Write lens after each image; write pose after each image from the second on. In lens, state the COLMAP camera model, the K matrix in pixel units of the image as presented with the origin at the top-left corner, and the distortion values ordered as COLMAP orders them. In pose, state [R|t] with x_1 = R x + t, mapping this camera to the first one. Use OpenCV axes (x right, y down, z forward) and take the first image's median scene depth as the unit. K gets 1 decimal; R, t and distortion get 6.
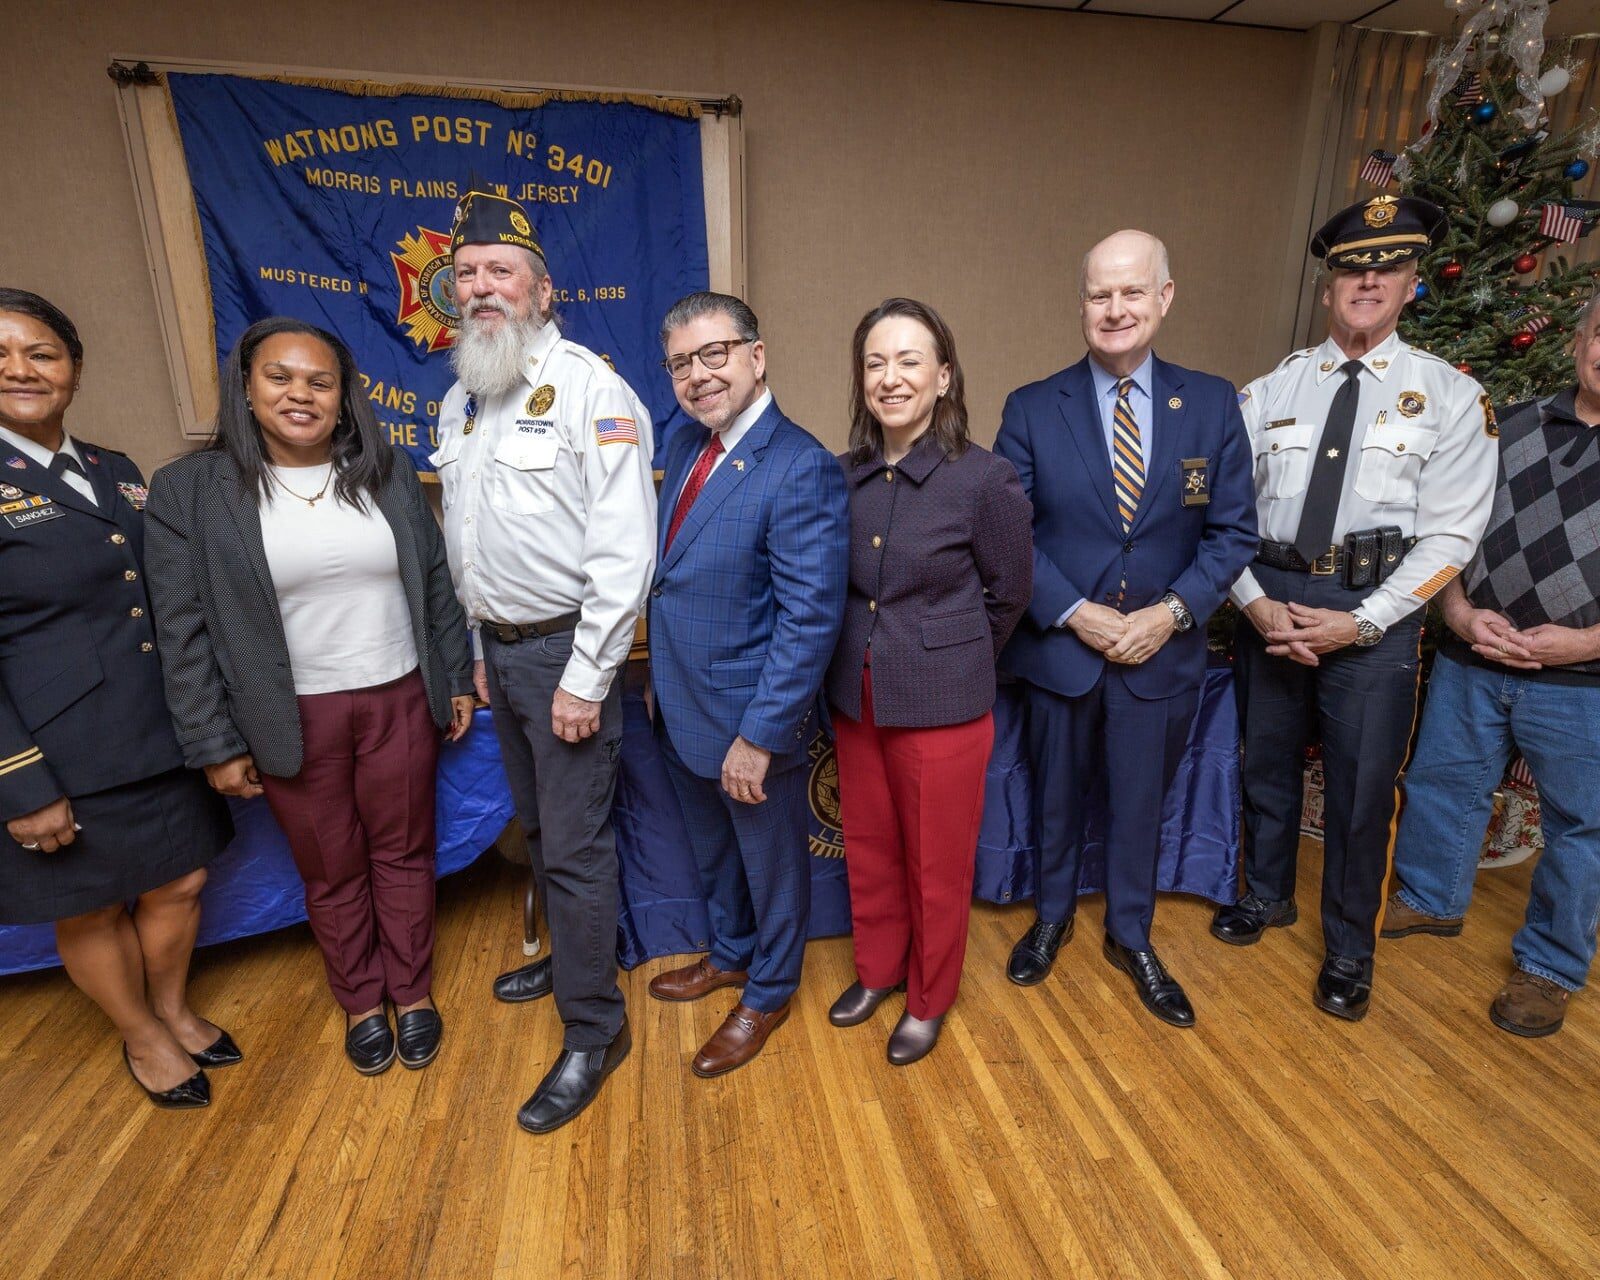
lens RADIAL K [[809.3, 0, 797.5], [0, 809.3, 633.4], [0, 0, 1]] dist [0.002197, 0.000173]
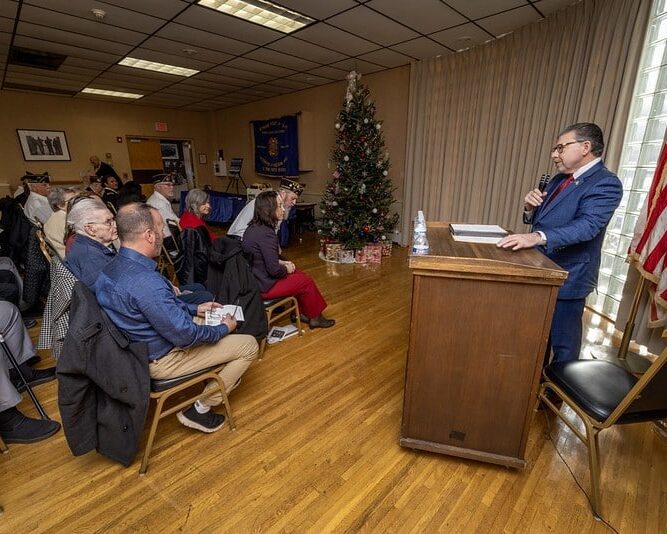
lens RADIAL K [[337.4, 0, 336.3], [0, 337.4, 263.9], [0, 0, 1]] dist [0.002197, 0.000173]
pose [[0.574895, 0.223627, -0.787075, 2.598122], [-0.220247, 0.968717, 0.114362, 0.082871], [0.788027, 0.107605, 0.606164, -0.184792]]
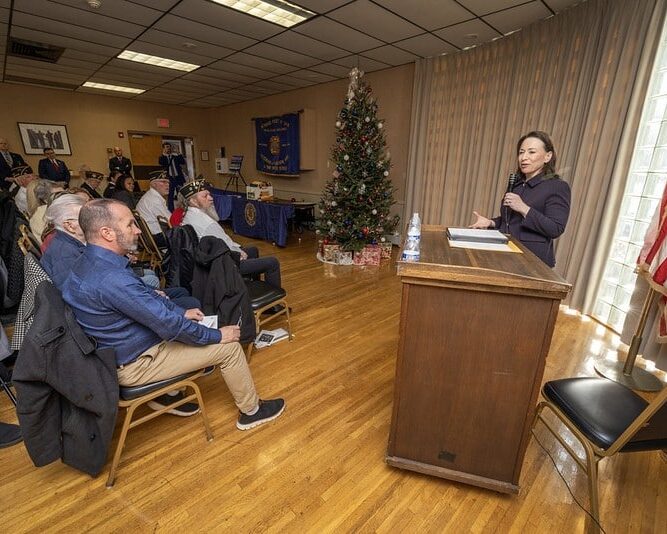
lens RADIAL K [[337.4, 0, 335.1], [0, 337.4, 265.6], [0, 0, 1]] dist [0.002197, 0.000173]
pose [[0.559387, 0.240352, -0.793295, 2.579656], [-0.241223, 0.962819, 0.121617, 0.072241], [0.793031, 0.123330, 0.596567, -0.132209]]
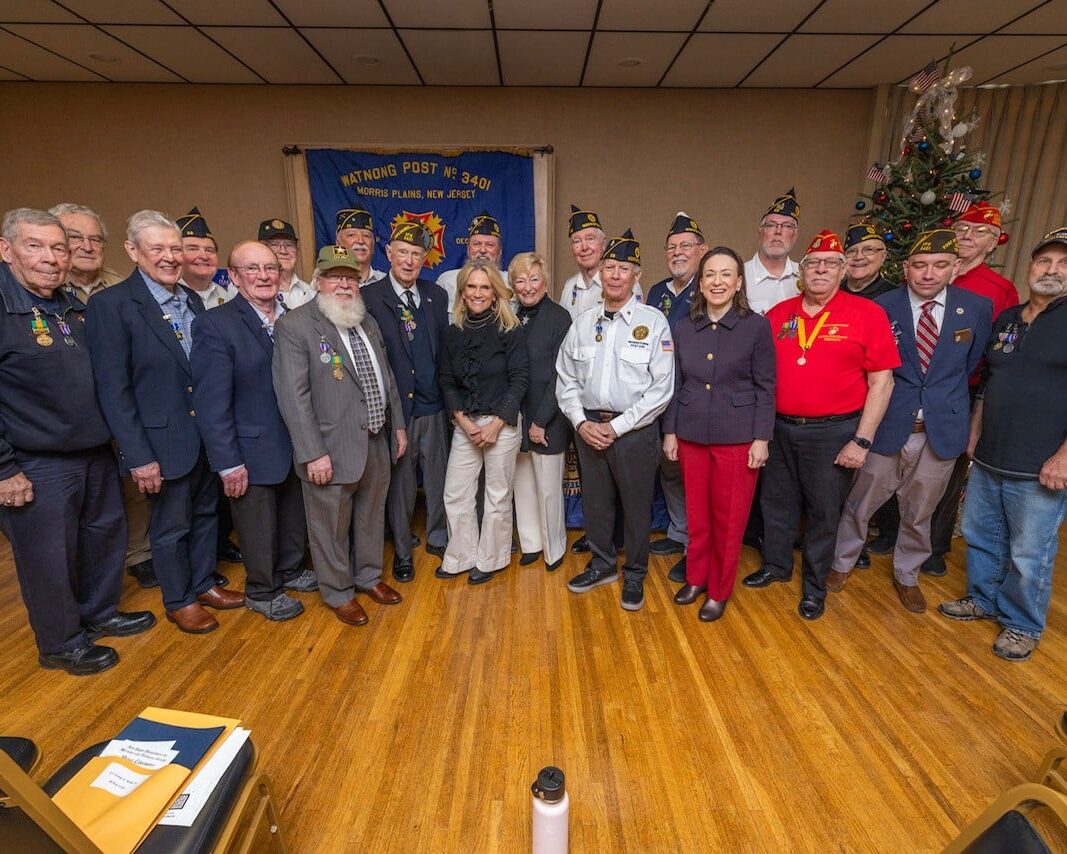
lens RADIAL K [[579.1, 0, 540.6], [0, 579.1, 436.5], [0, 0, 1]] dist [0.001013, 0.001240]
pose [[0.983771, 0.049195, -0.172553, 0.221639], [-0.053693, 0.998326, -0.021491, 0.133613], [0.171207, 0.030407, 0.984766, -0.514110]]
